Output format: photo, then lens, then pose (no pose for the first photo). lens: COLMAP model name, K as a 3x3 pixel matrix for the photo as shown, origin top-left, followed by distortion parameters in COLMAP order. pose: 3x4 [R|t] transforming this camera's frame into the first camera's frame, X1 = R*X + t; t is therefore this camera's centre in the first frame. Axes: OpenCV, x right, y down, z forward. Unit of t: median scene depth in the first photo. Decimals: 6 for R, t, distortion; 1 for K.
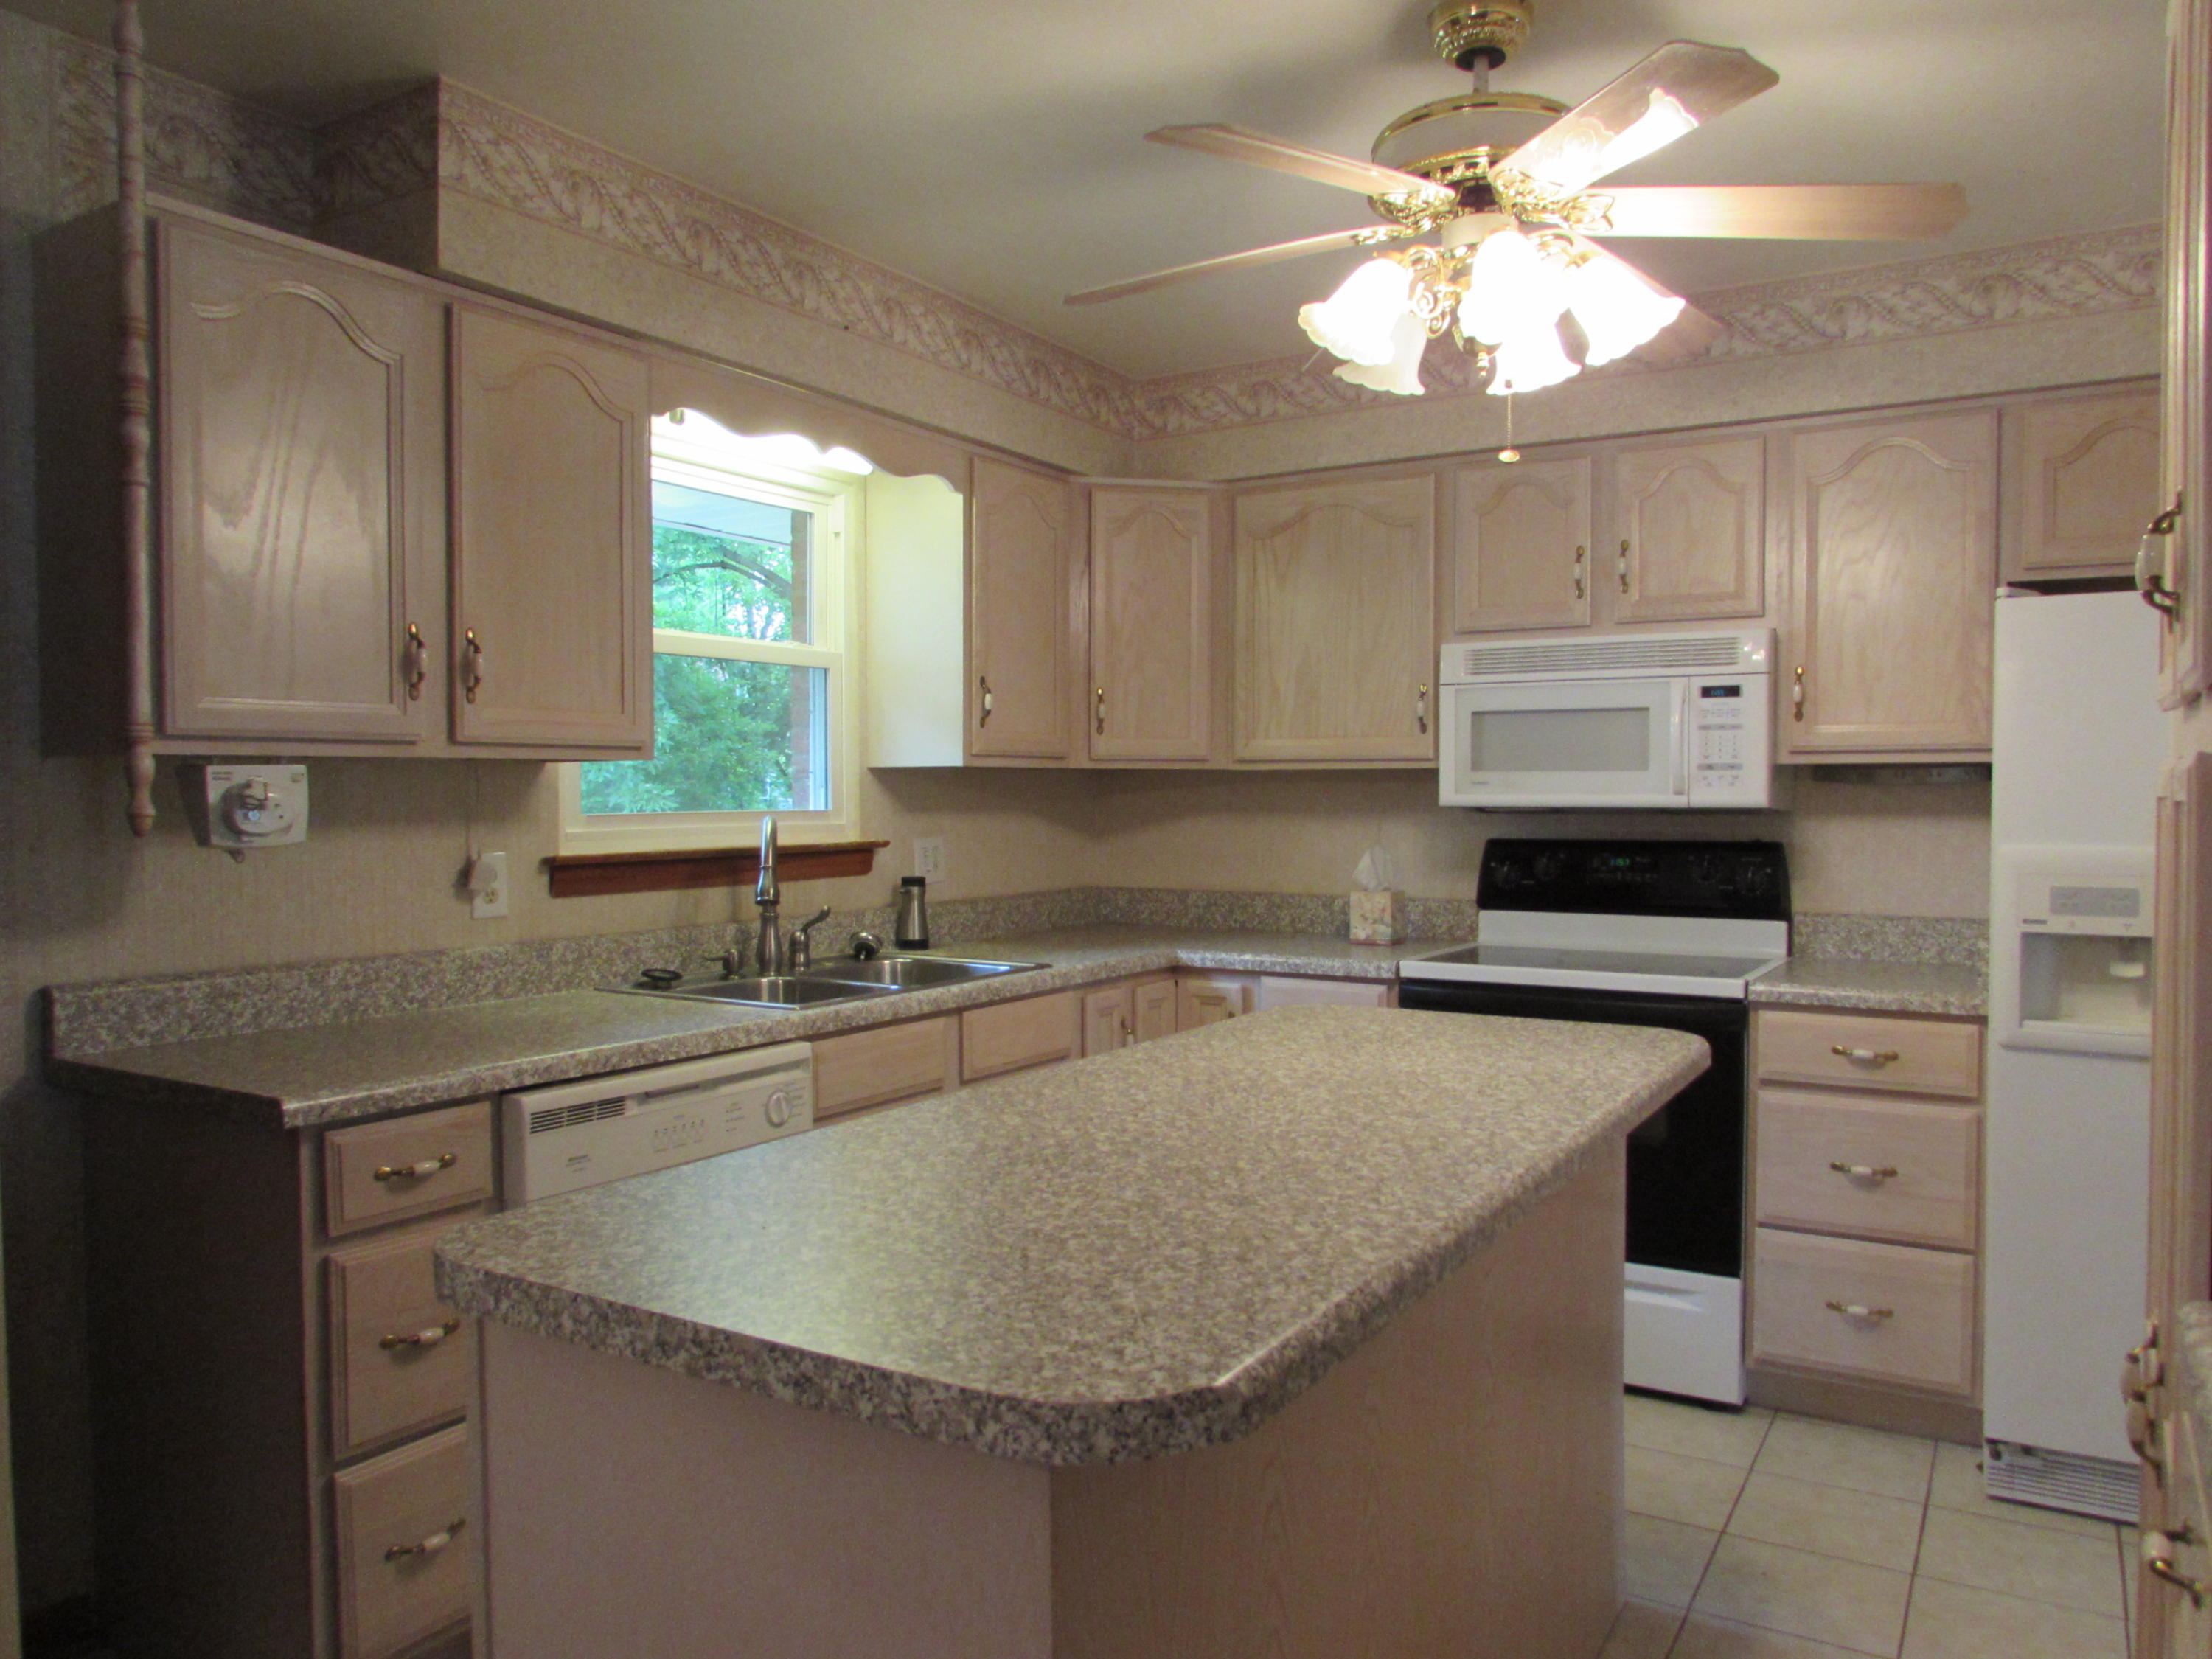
lens RADIAL K [[1562.3, 0, 1107.9], [0, 1562.3, 832.9], [0, 0, 1]] dist [-0.037385, 0.022775]
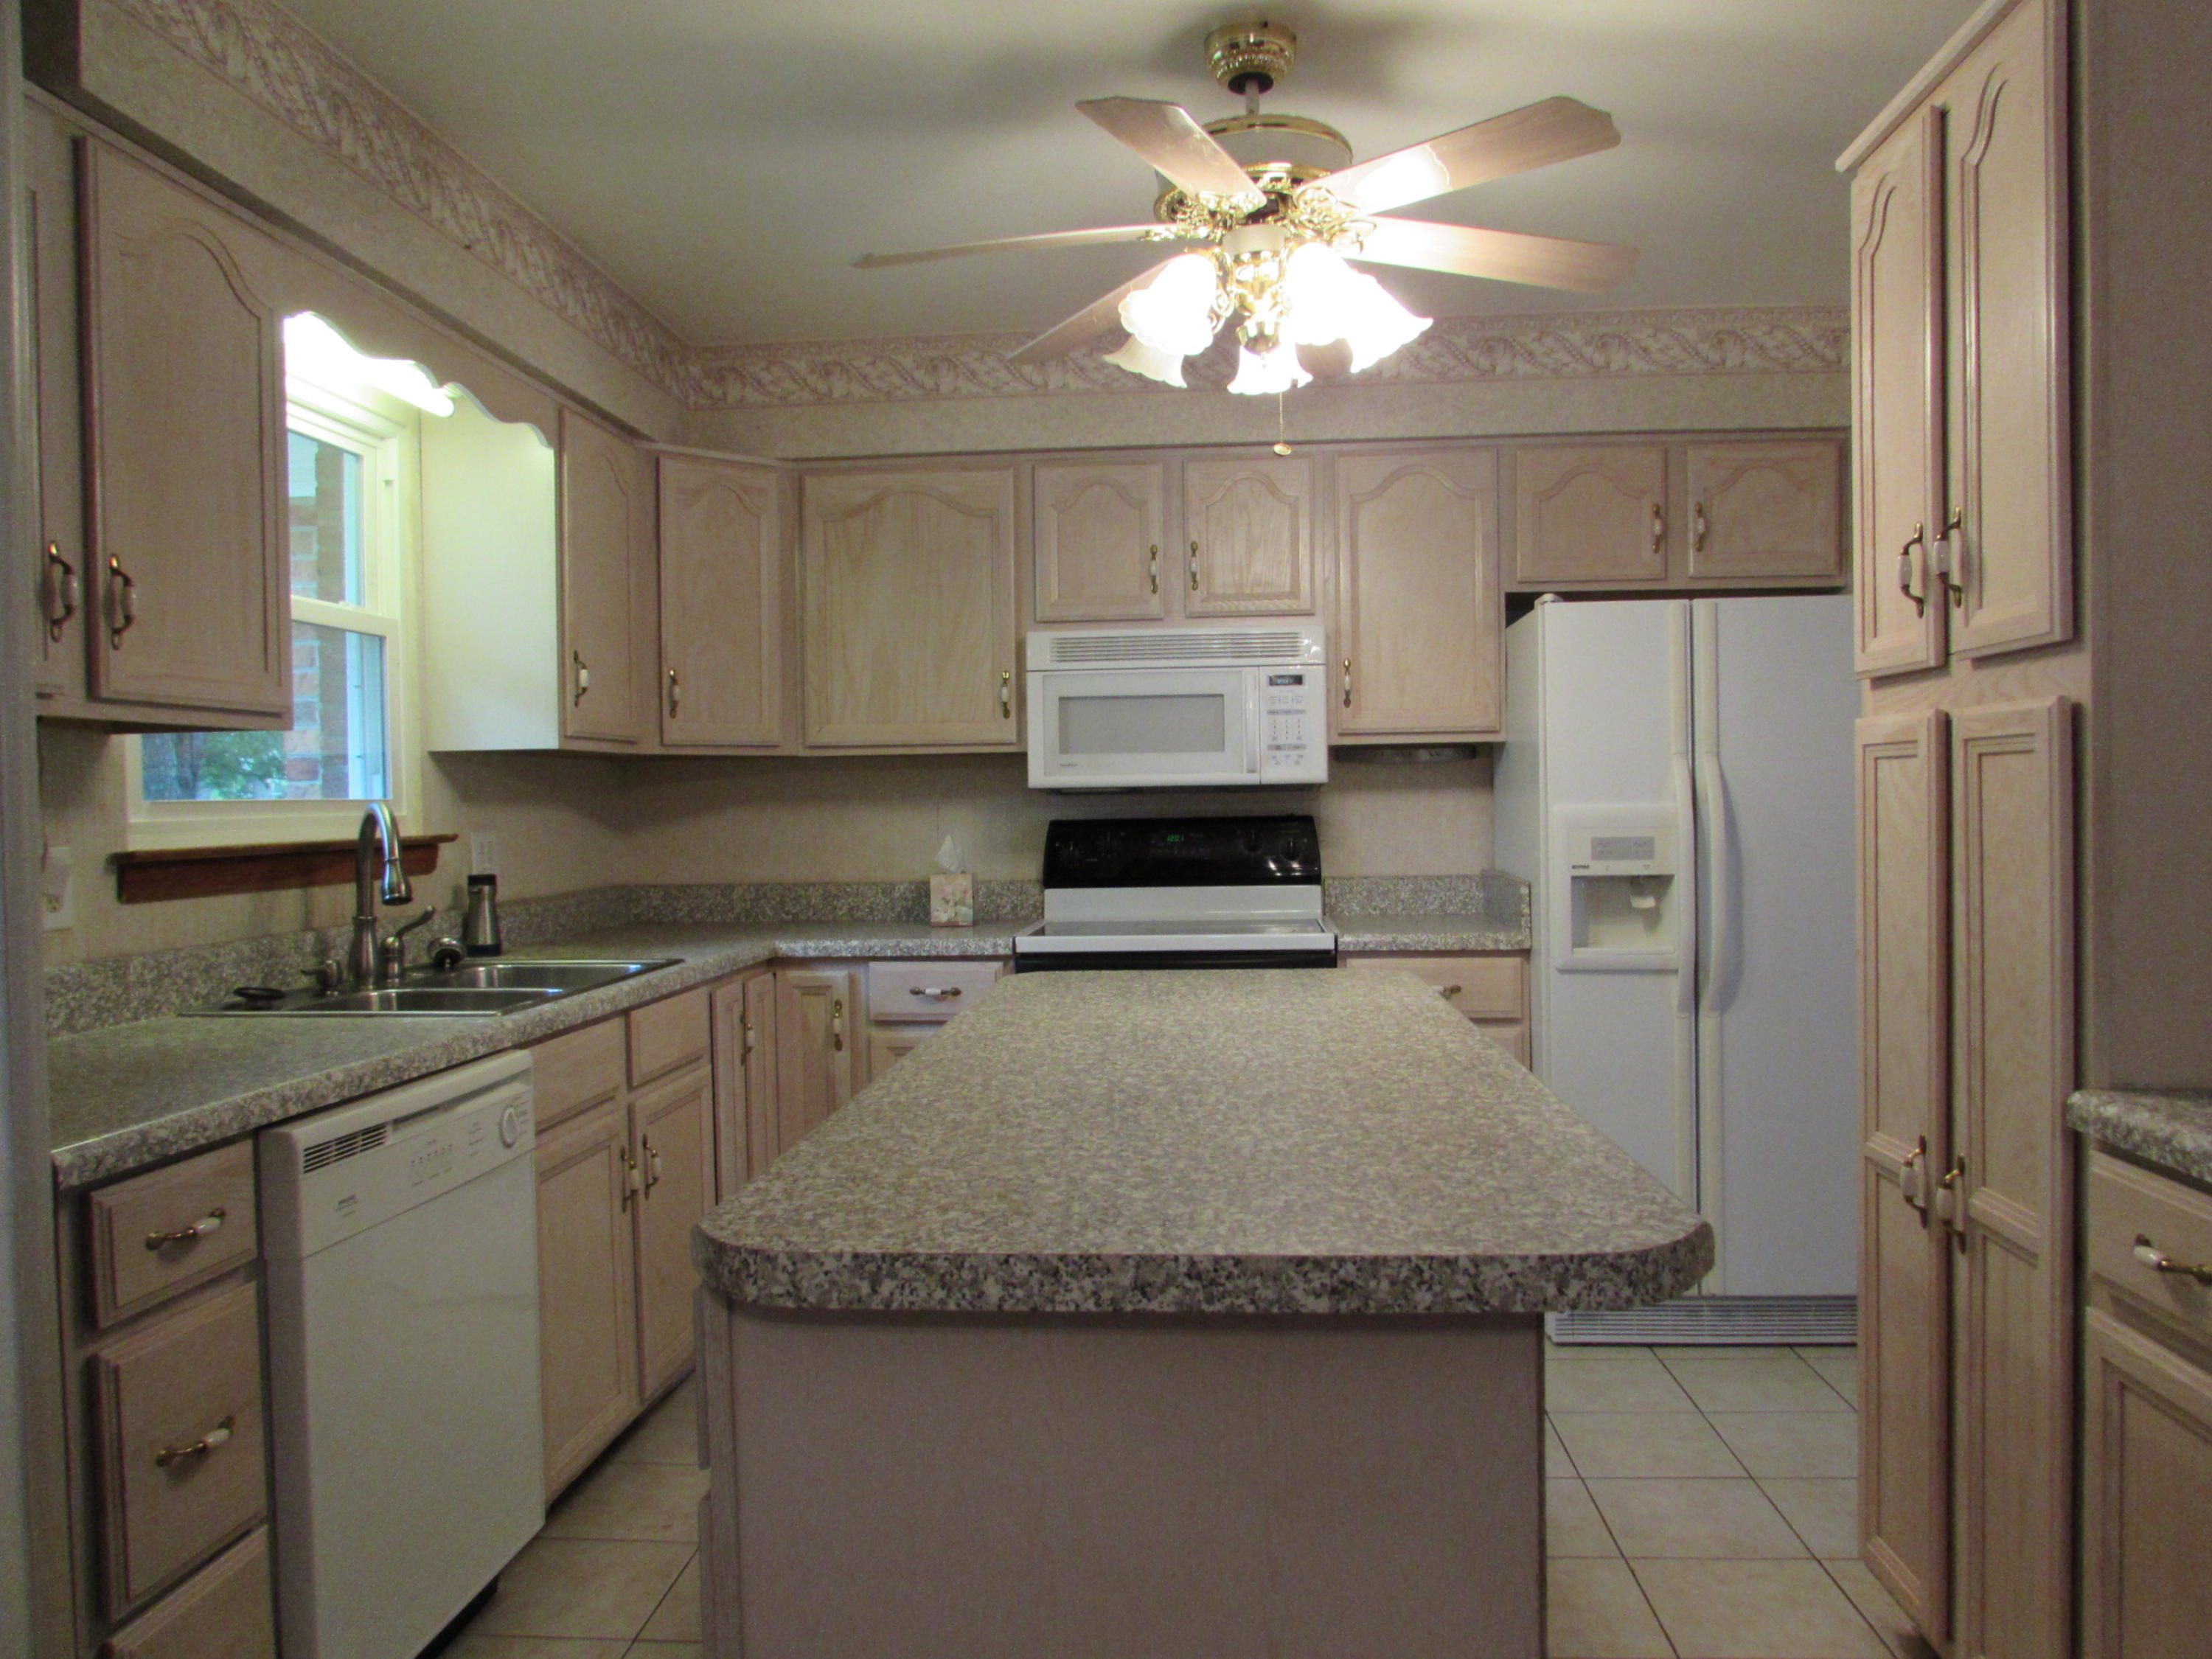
lens RADIAL K [[1562.3, 0, 1107.9], [0, 1562.3, 832.9], [0, 0, 1]] dist [-0.037385, 0.022775]
pose [[0.890791, -0.023422, 0.453810, -0.233964], [0.027762, 0.999610, -0.002902, 0.018969], [-0.453565, 0.015184, 0.891094, 0.054968]]
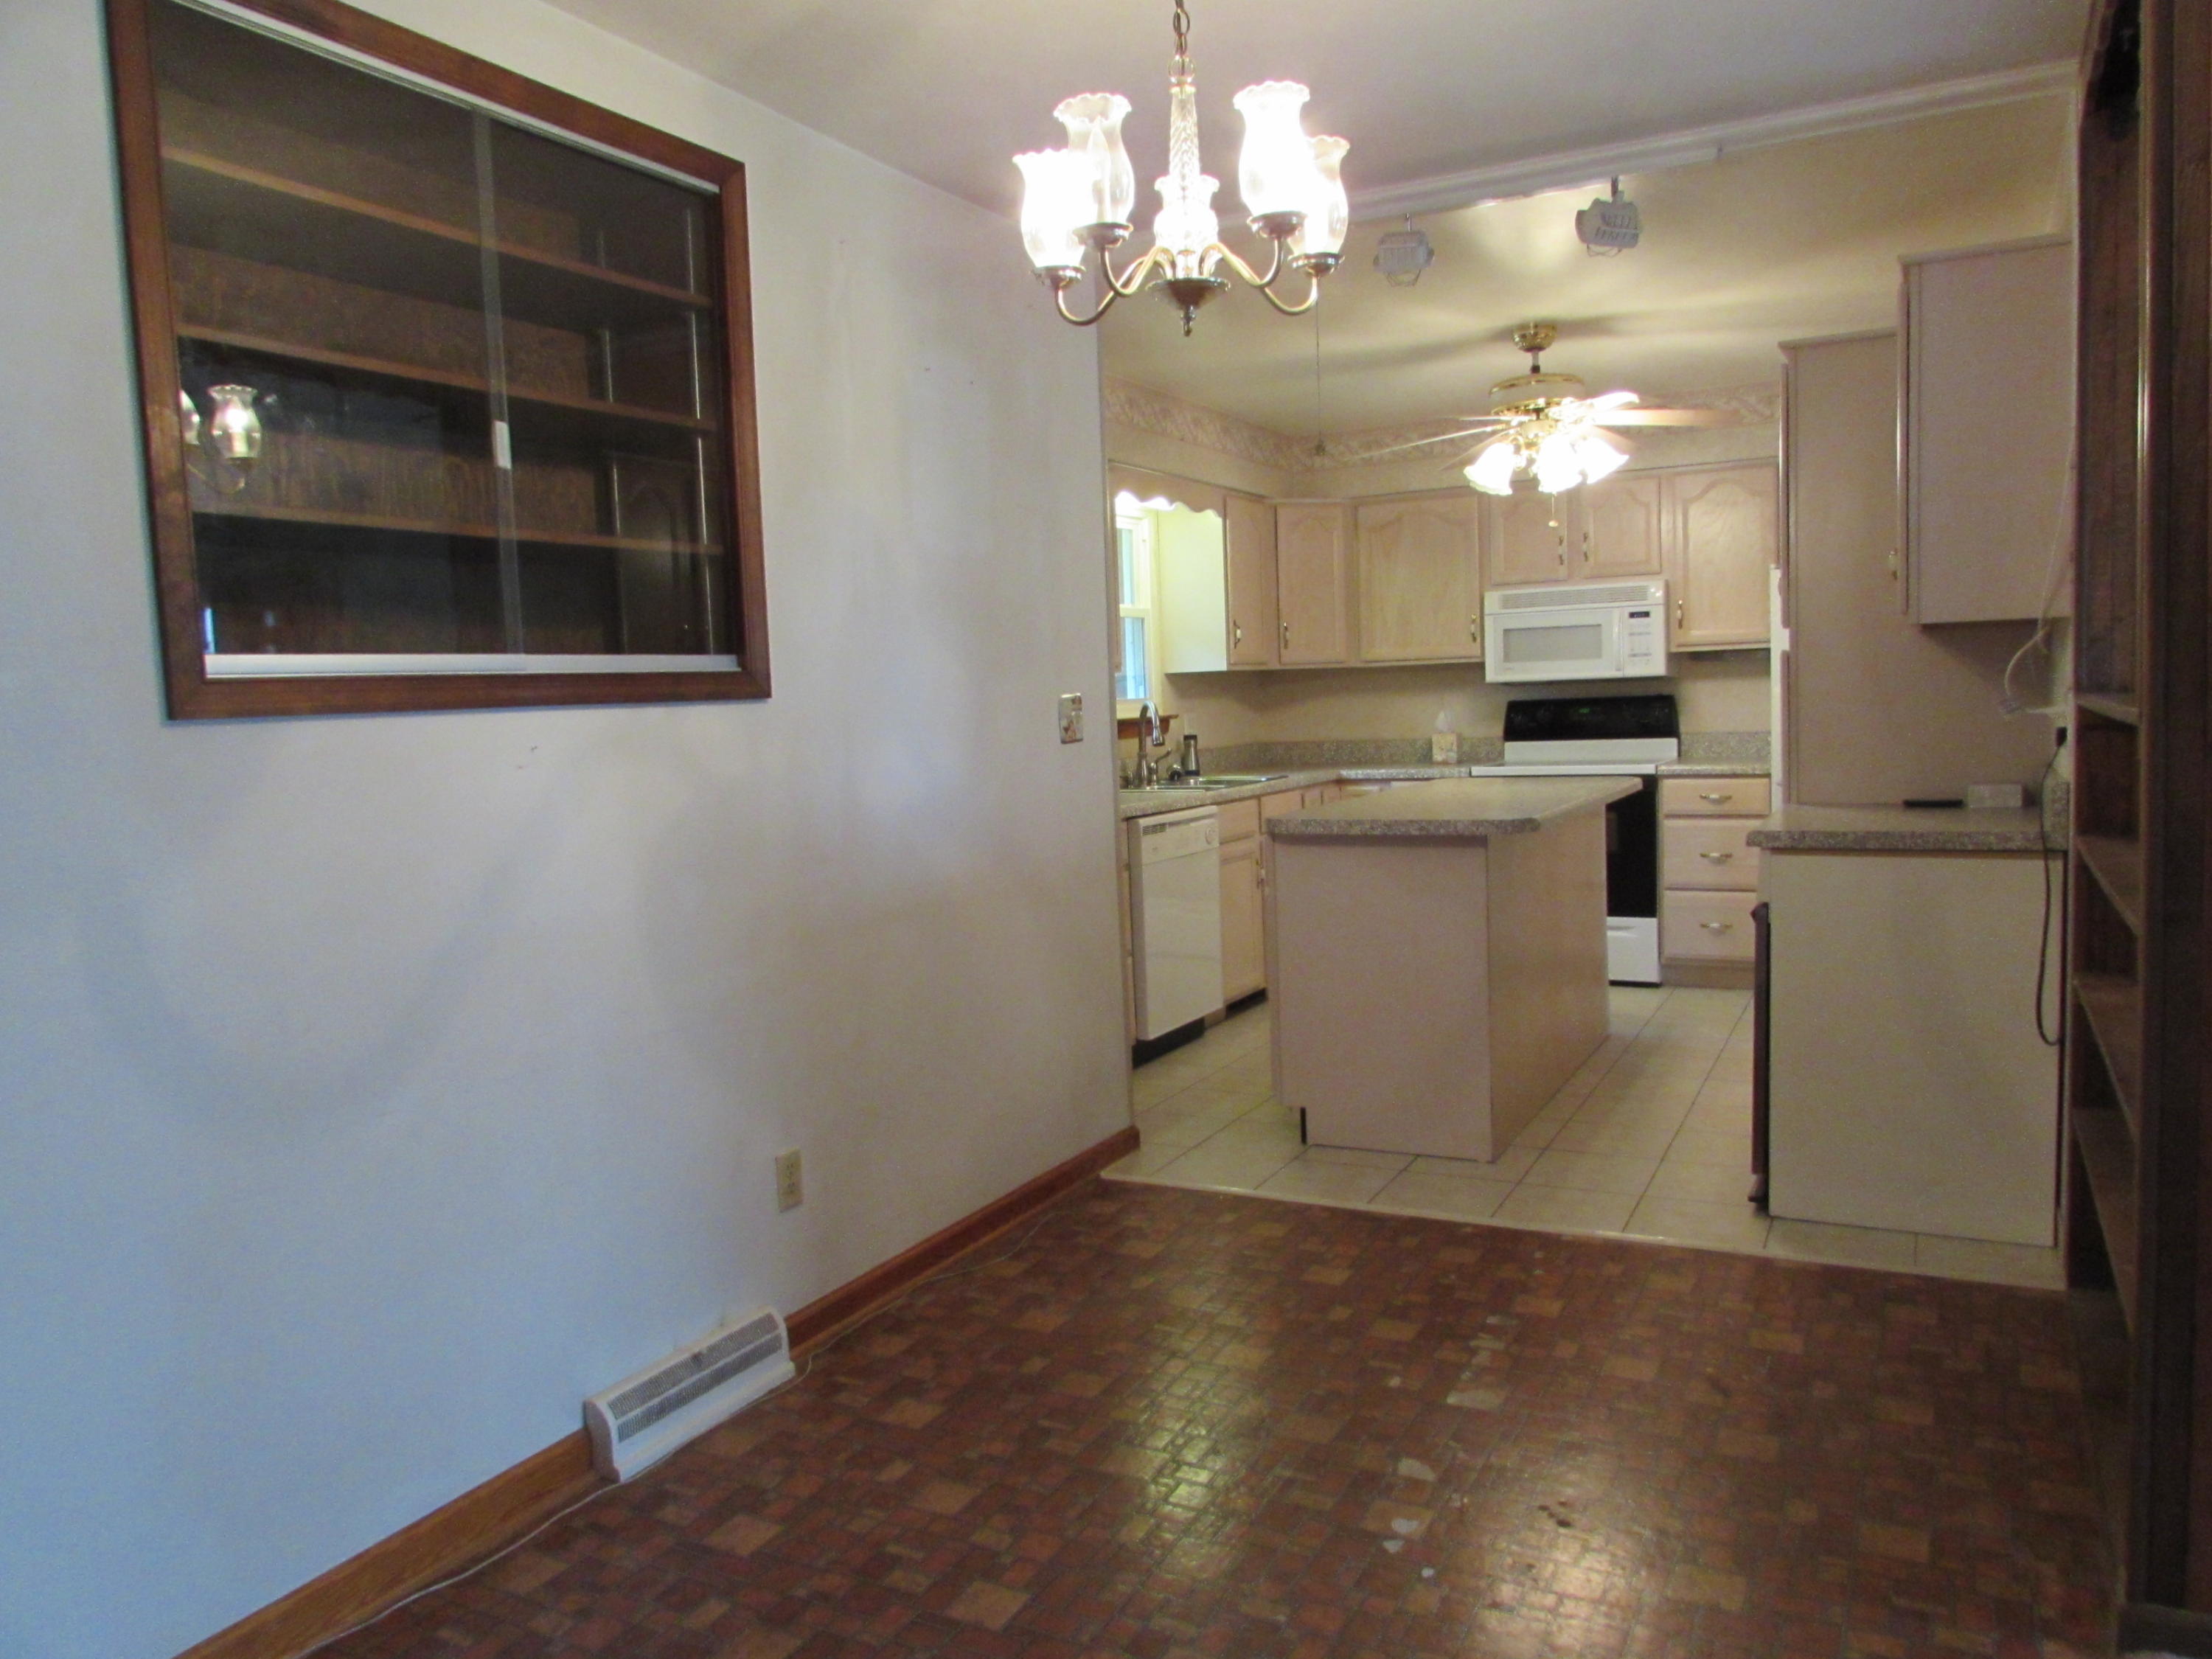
lens RADIAL K [[1562.3, 0, 1107.9], [0, 1562.3, 832.9], [0, 0, 1]] dist [-0.037385, 0.022775]
pose [[0.997589, -0.044958, 0.052873, -0.354145], [0.041687, 0.997241, 0.061423, 0.029497], [-0.055489, -0.059070, 0.996710, -0.844836]]
